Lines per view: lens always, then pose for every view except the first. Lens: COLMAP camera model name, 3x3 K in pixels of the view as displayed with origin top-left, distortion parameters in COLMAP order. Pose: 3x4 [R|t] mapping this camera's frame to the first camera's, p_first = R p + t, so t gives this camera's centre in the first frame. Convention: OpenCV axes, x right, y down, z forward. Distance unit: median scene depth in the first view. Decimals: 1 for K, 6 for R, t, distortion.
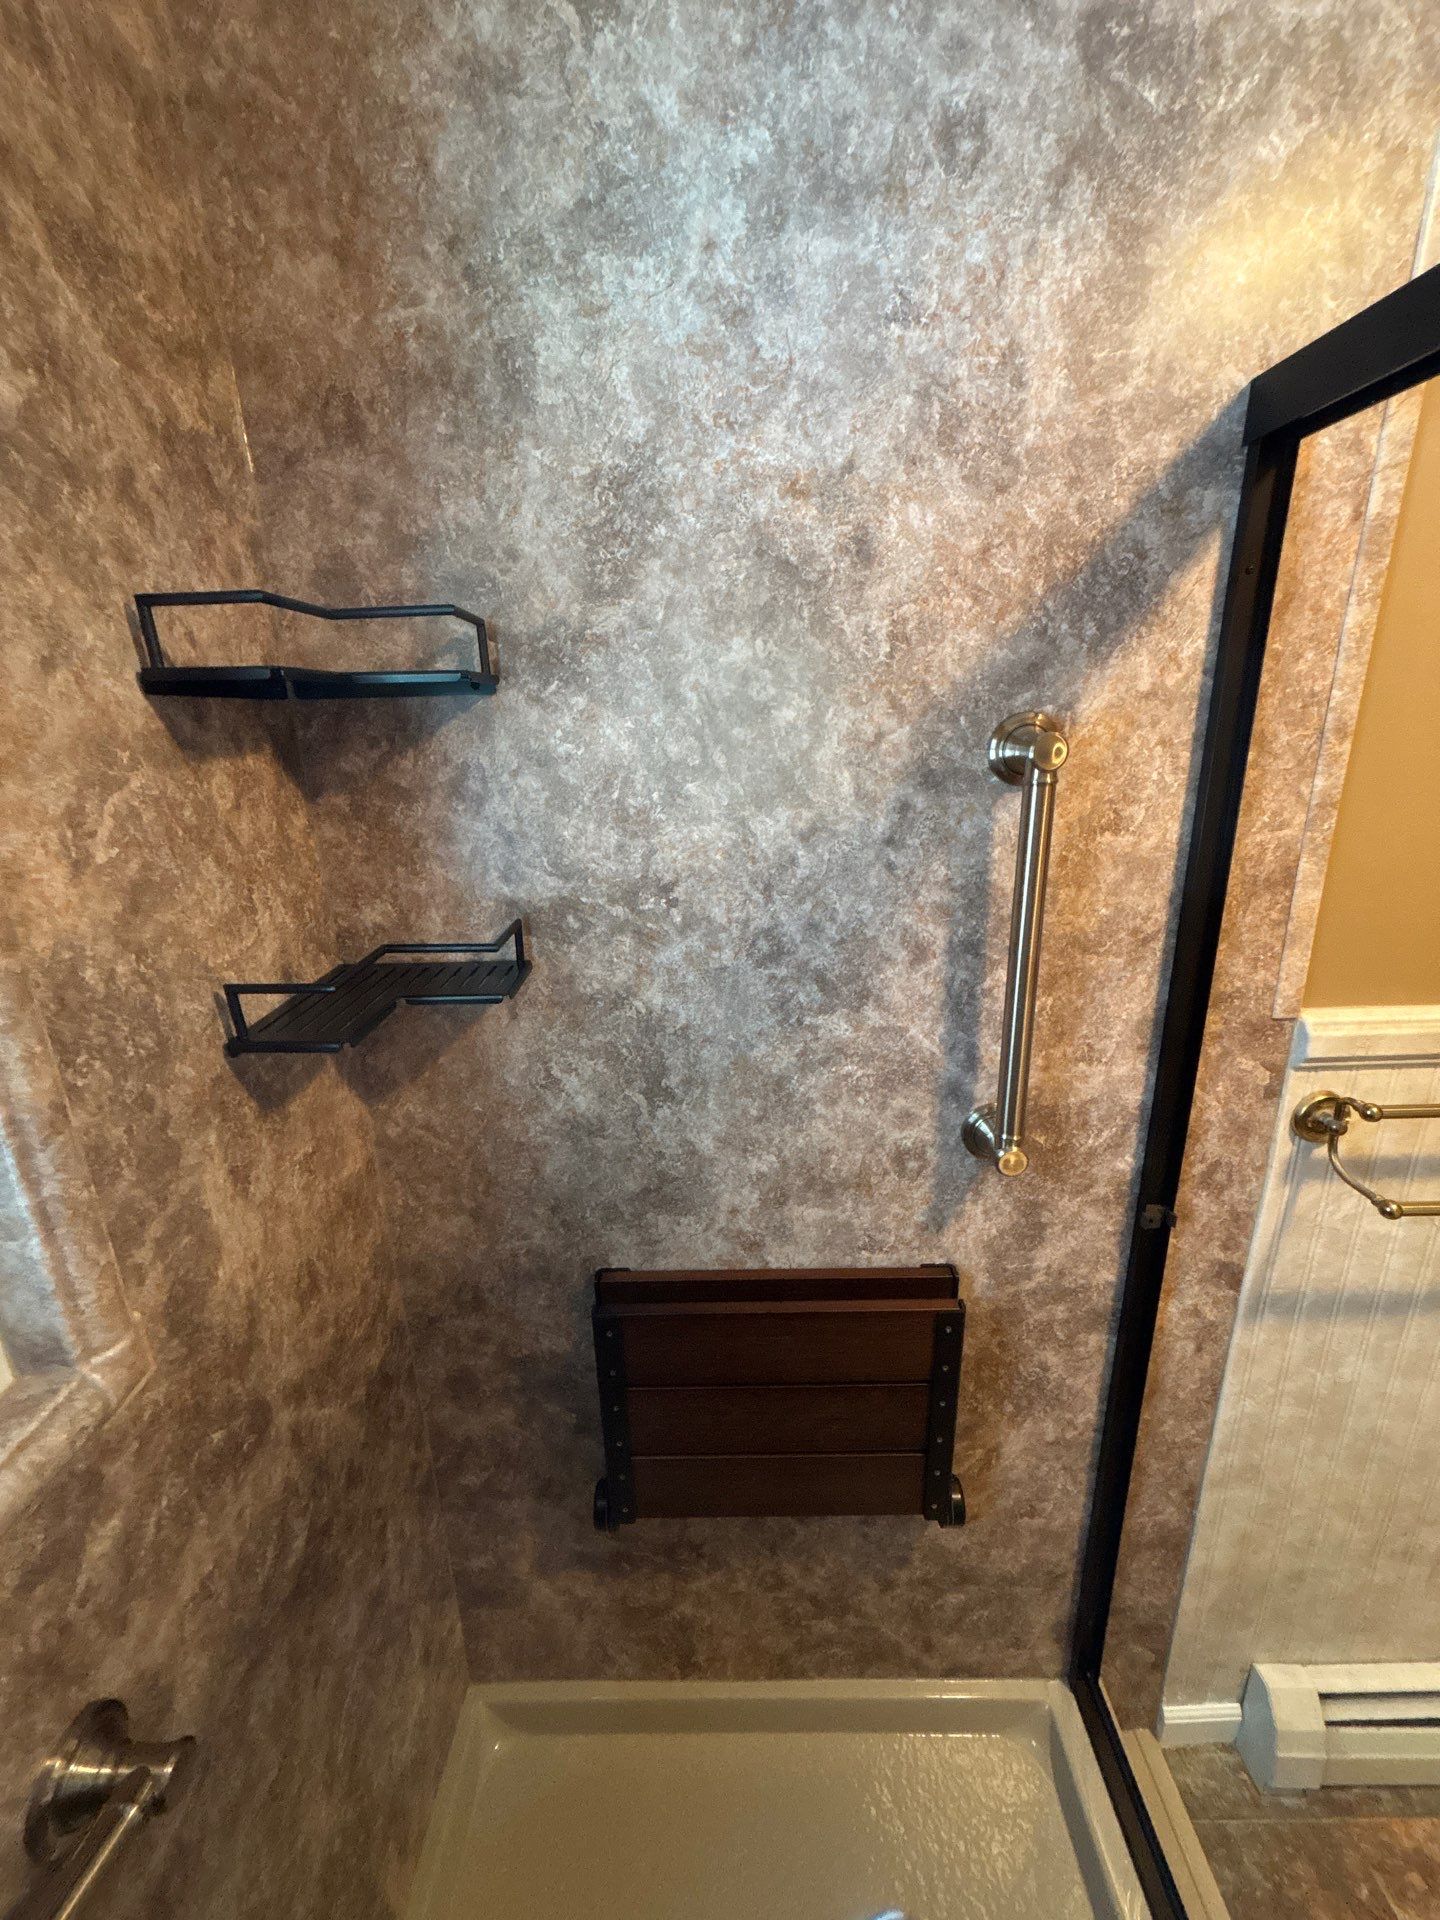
lens RADIAL K [[773.8, 0, 738.0], [0, 773.8, 952.8], [0, 0, 1]] dist [0.001626, -0.000346]
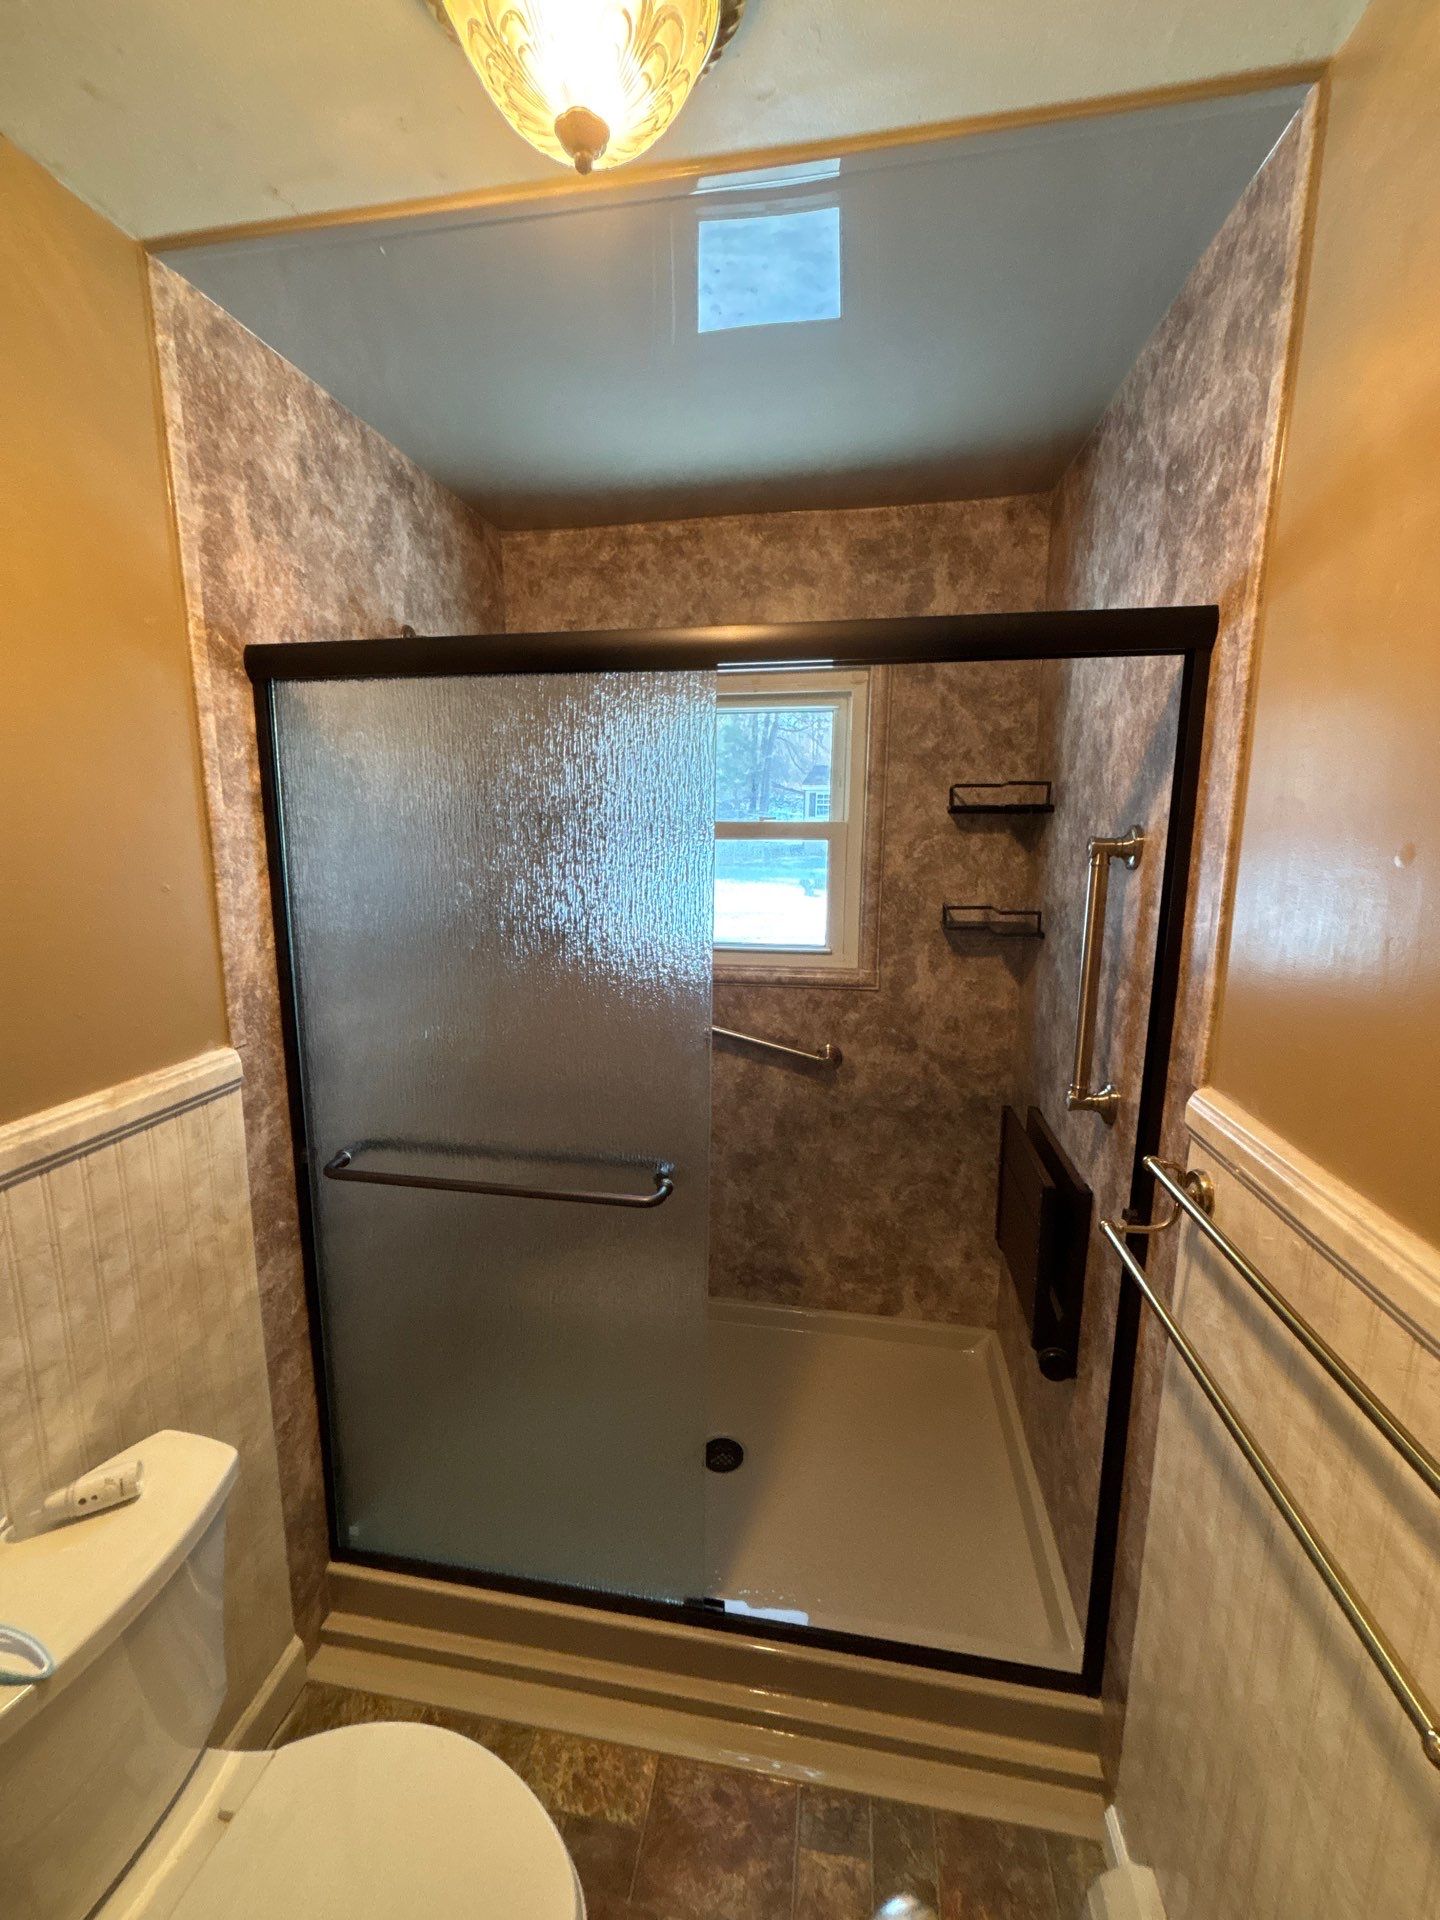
lens RADIAL K [[773.8, 0, 719.0], [0, 773.8, 946.3], [0, 0, 1]] dist [0.001626, -0.000346]
pose [[-0.177524, 0.157664, -0.971405, 2.110733], [-0.288270, 0.935455, 0.204511, -0.139978], [0.940949, 0.316333, -0.120616, 0.469507]]
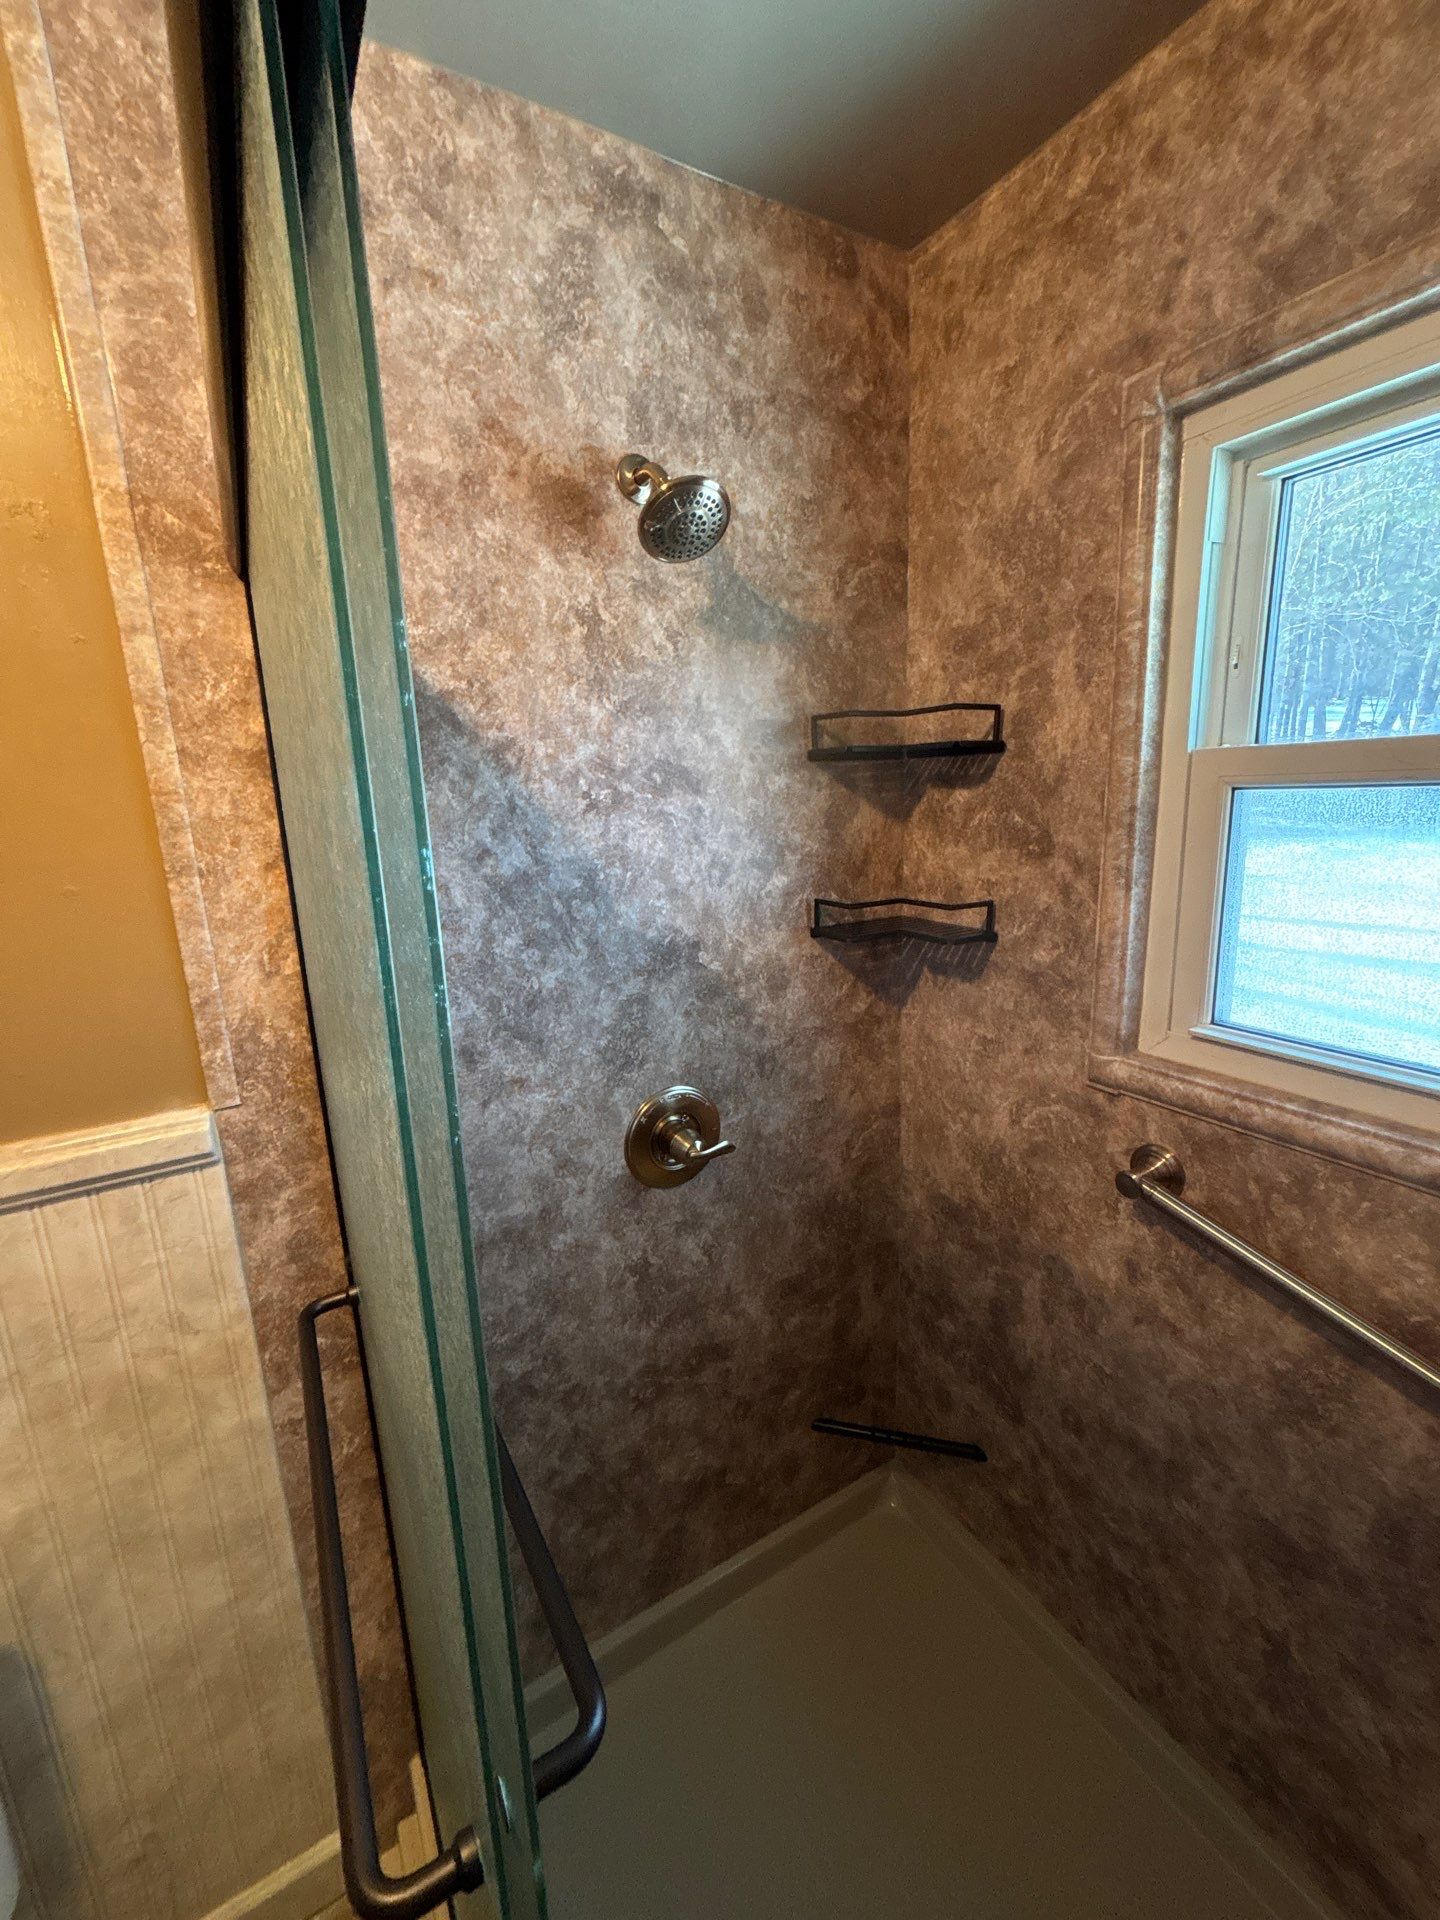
lens RADIAL K [[773.8, 0, 719.6], [0, 773.8, 950.9], [0, 0, 1]] dist [0.001626, -0.000346]
pose [[-0.864249, 0.140252, -0.483118, 0.675713], [-0.105811, 0.888188, 0.447131, -0.139134], [0.491811, 0.437552, -0.752775, 0.544138]]
